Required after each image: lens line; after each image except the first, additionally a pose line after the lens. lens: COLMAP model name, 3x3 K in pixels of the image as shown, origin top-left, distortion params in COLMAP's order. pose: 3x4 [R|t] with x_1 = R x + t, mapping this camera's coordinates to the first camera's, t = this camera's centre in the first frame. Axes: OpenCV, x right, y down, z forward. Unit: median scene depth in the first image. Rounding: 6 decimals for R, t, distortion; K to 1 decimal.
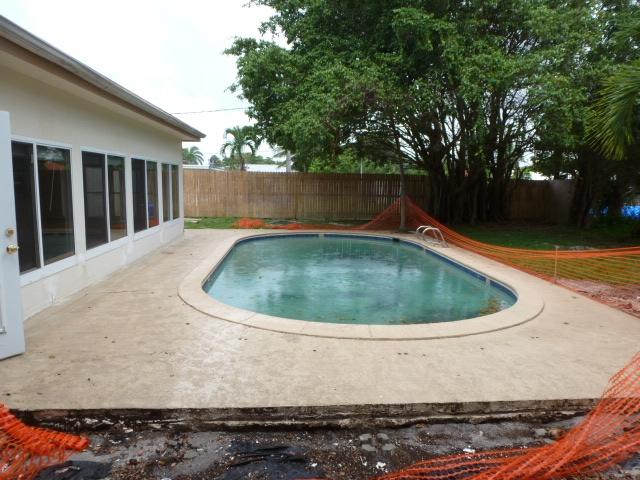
lens RADIAL K [[455.3, 0, 320.0], [0, 455.3, 240.0], [0, 0, 1]] dist [-0.033772, 0.002709]
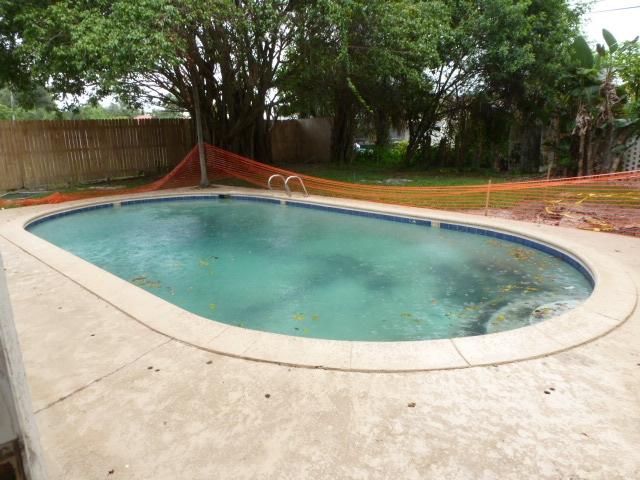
lens RADIAL K [[455.3, 0, 320.0], [0, 455.3, 240.0], [0, 0, 1]] dist [-0.033772, 0.002709]
pose [[0.758384, -0.190807, 0.623255, -0.216098], [0.119484, 0.980687, 0.154844, -0.027954], [-0.640763, -0.042962, 0.766535, 0.231618]]
